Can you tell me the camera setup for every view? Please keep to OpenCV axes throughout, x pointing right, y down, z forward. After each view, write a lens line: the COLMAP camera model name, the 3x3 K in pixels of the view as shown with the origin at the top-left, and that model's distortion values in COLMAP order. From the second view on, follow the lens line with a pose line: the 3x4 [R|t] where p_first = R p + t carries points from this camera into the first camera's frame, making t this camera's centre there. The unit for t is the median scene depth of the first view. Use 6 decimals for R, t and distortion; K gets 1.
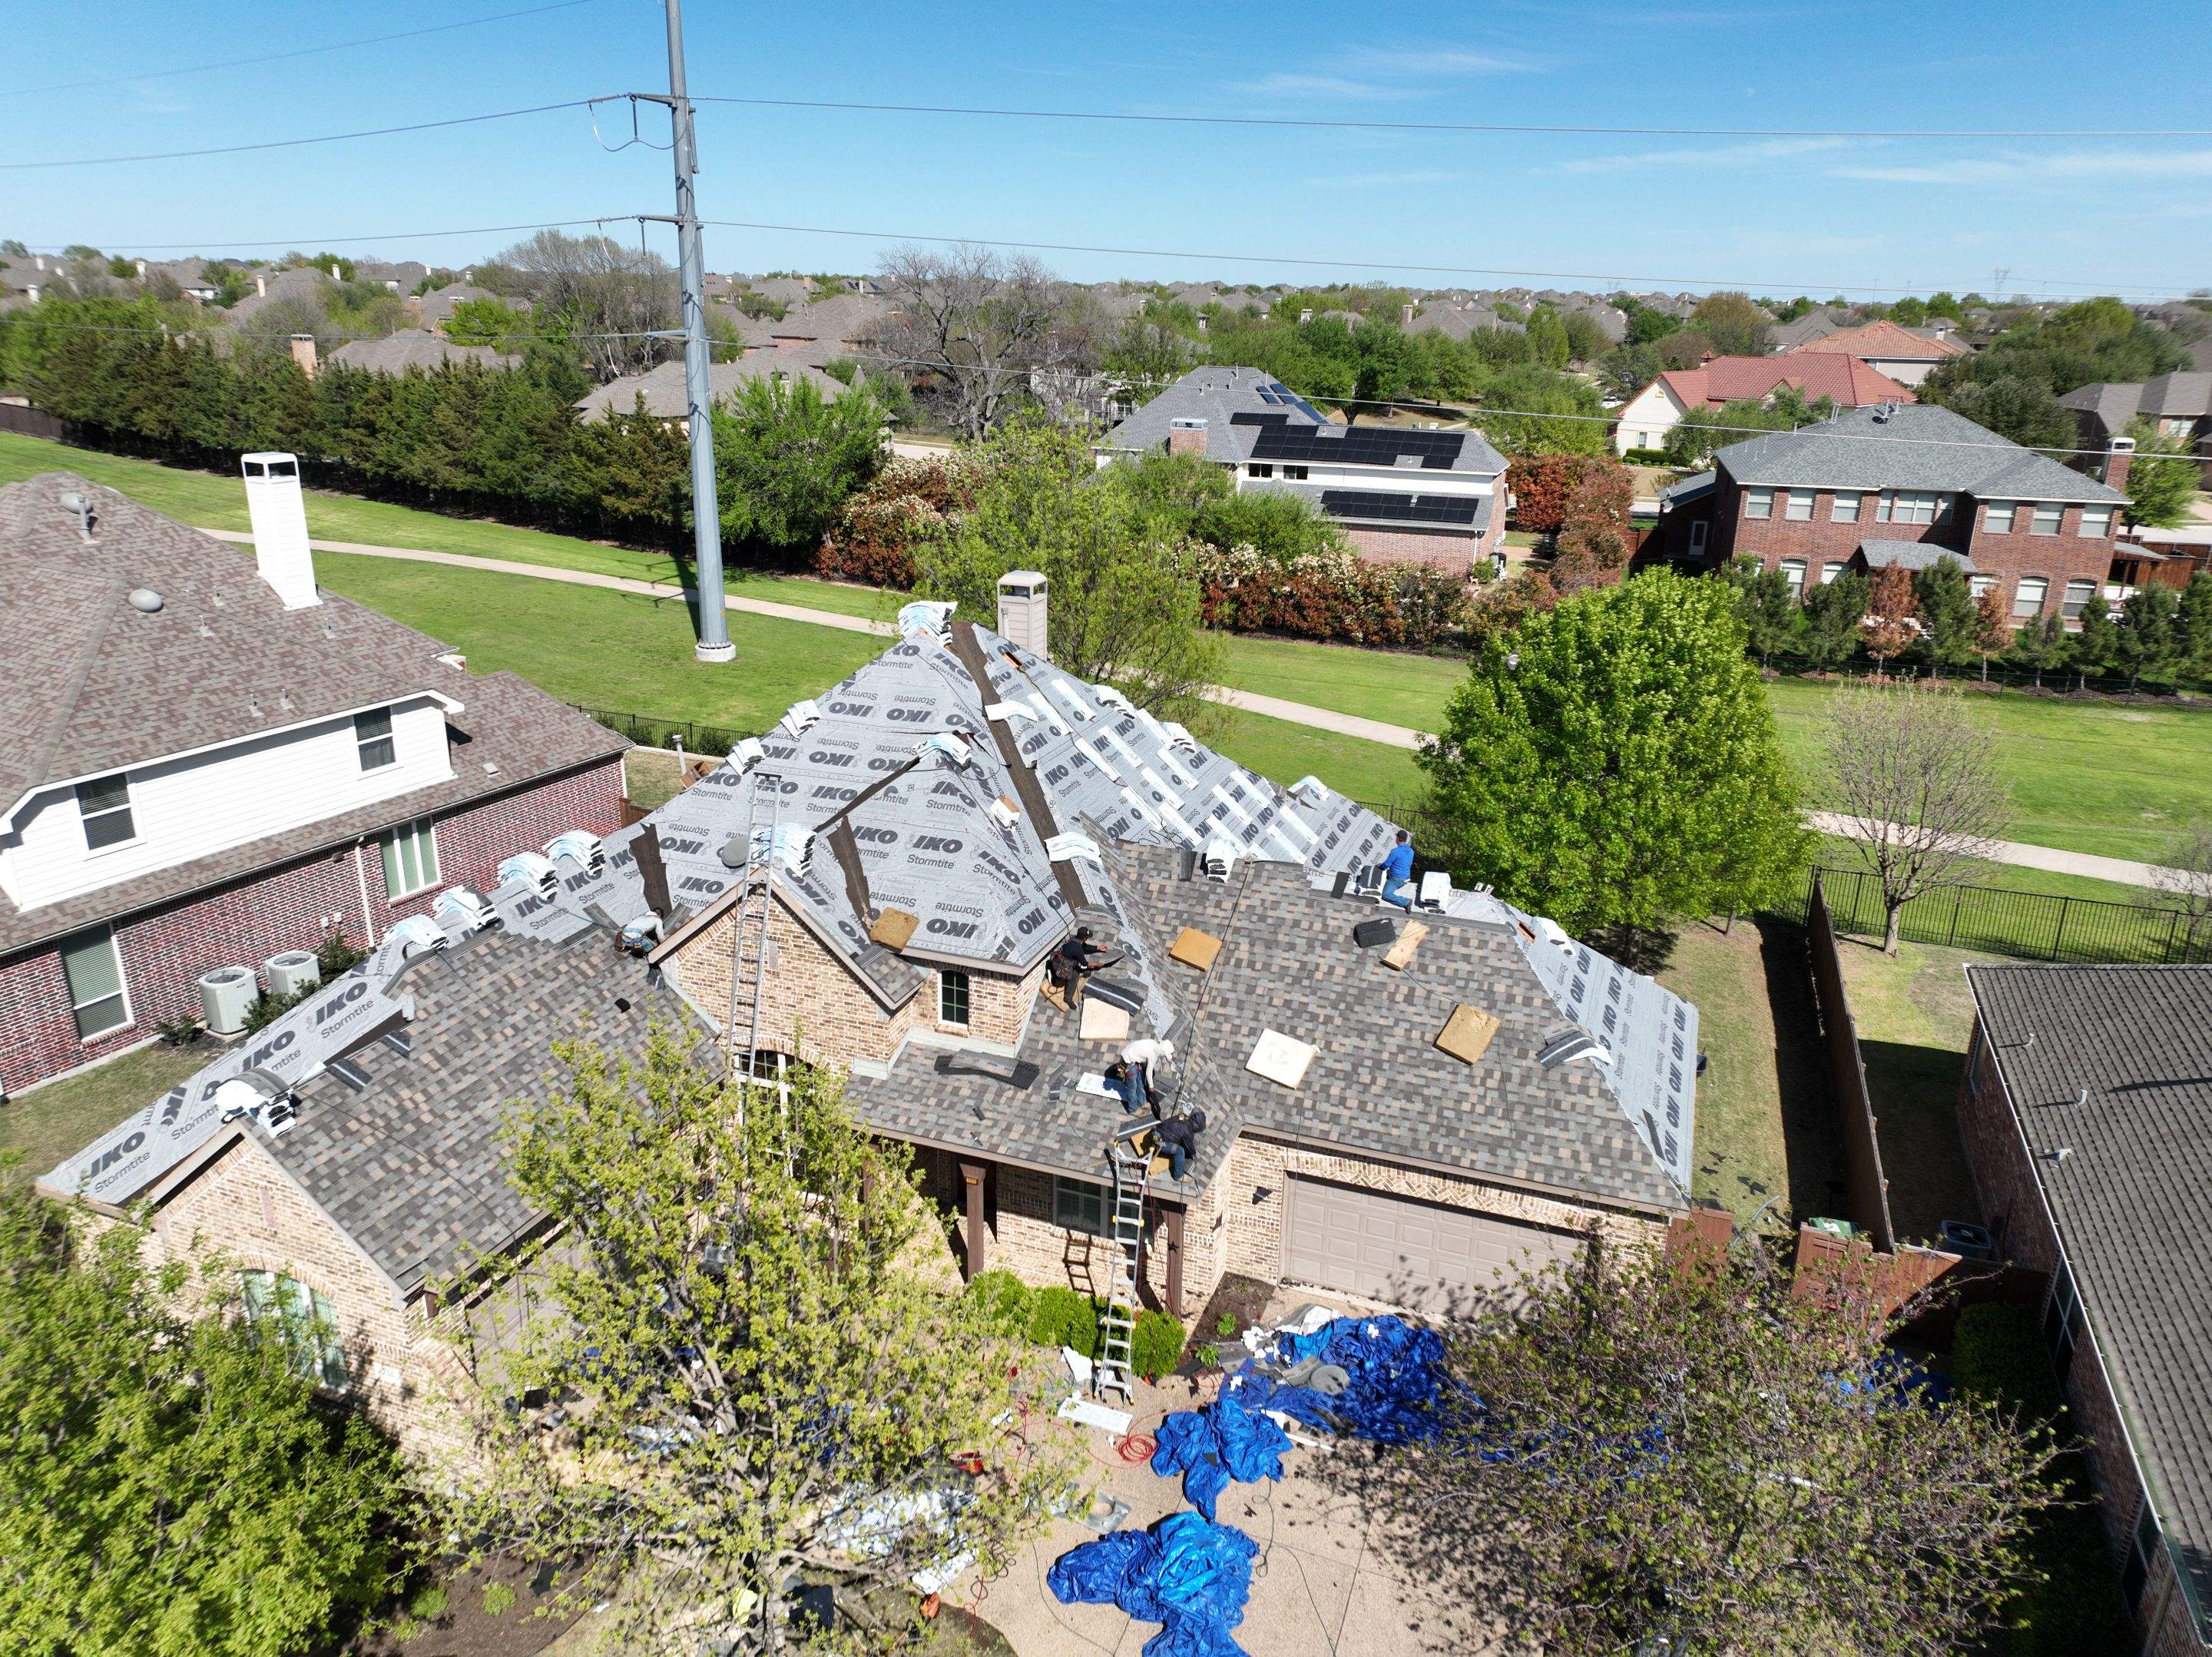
lens RADIAL K [[1558.2, 0, 1108.0], [0, 1558.2, 828.2], [0, 0, 1]] dist [-0.004047, 0.013719]
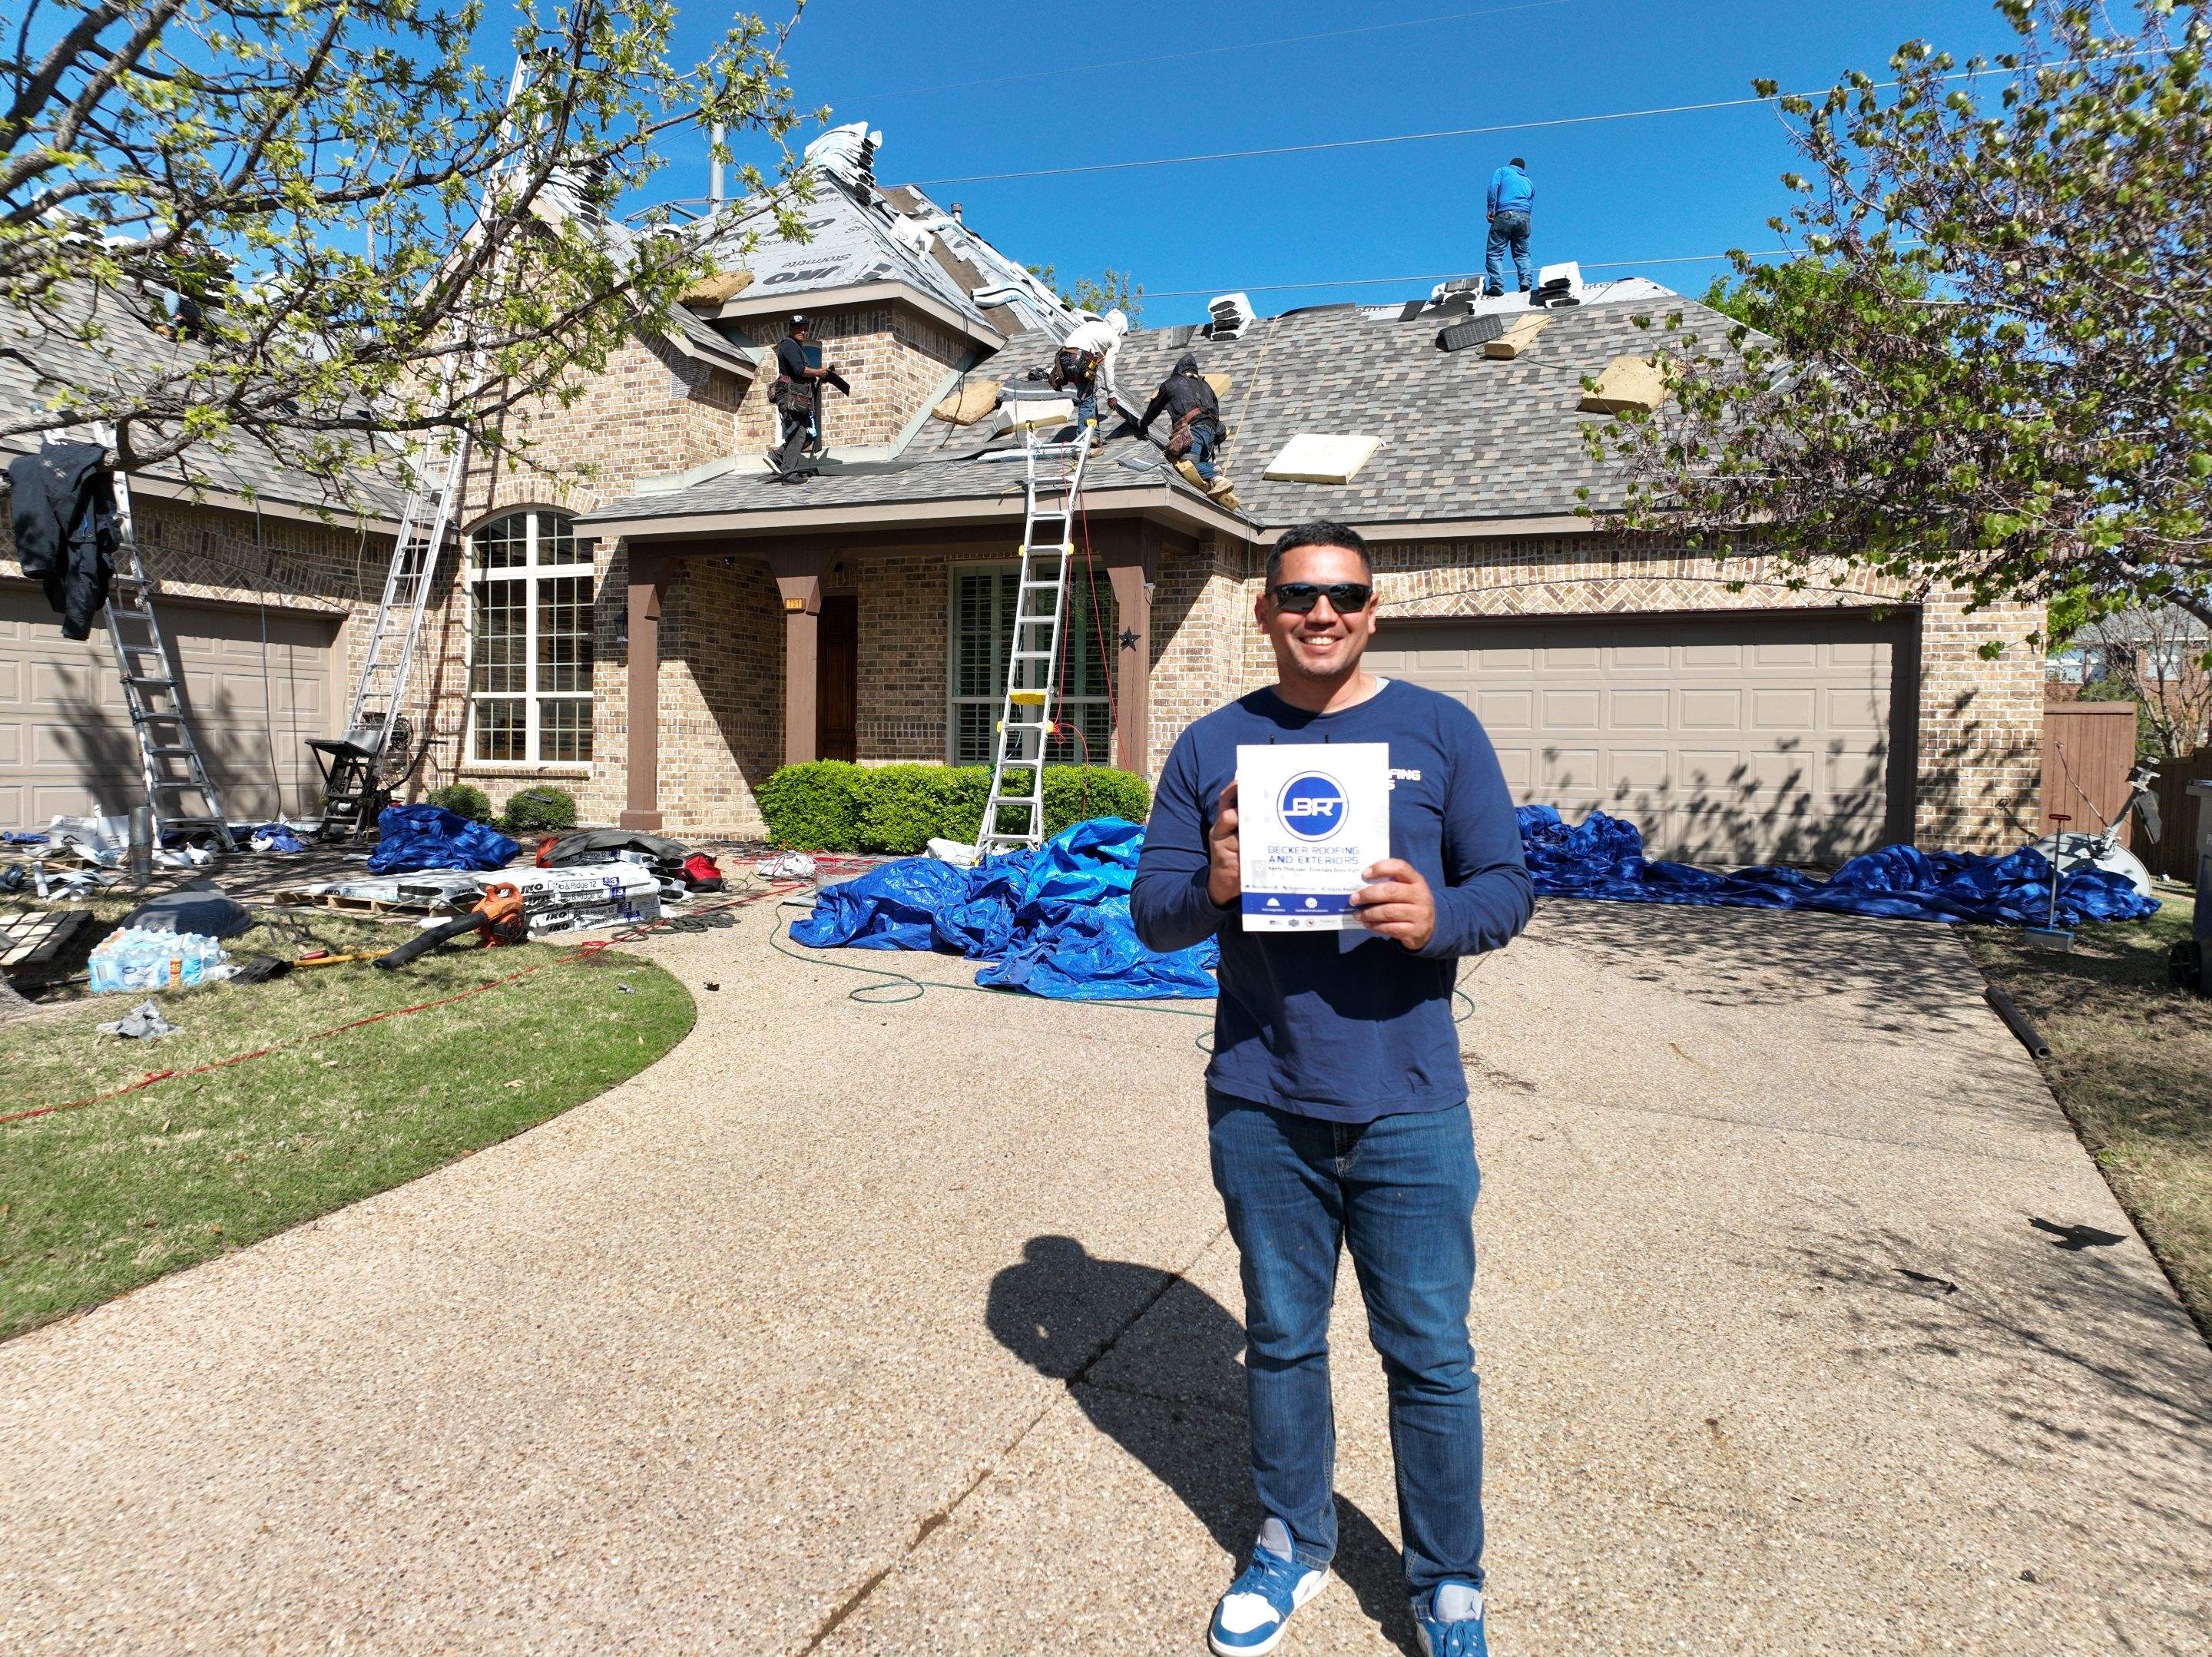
lens RADIAL K [[1558.2, 0, 1113.9], [0, 1558.2, 844.8], [0, 0, 1]] dist [-0.004047, 0.013719]
pose [[0.998881, -0.002627, -0.047221, 0.057418], [-0.011334, 0.956062, -0.292945, 0.467828], [0.045916, 0.293153, 0.954962, 0.458215]]
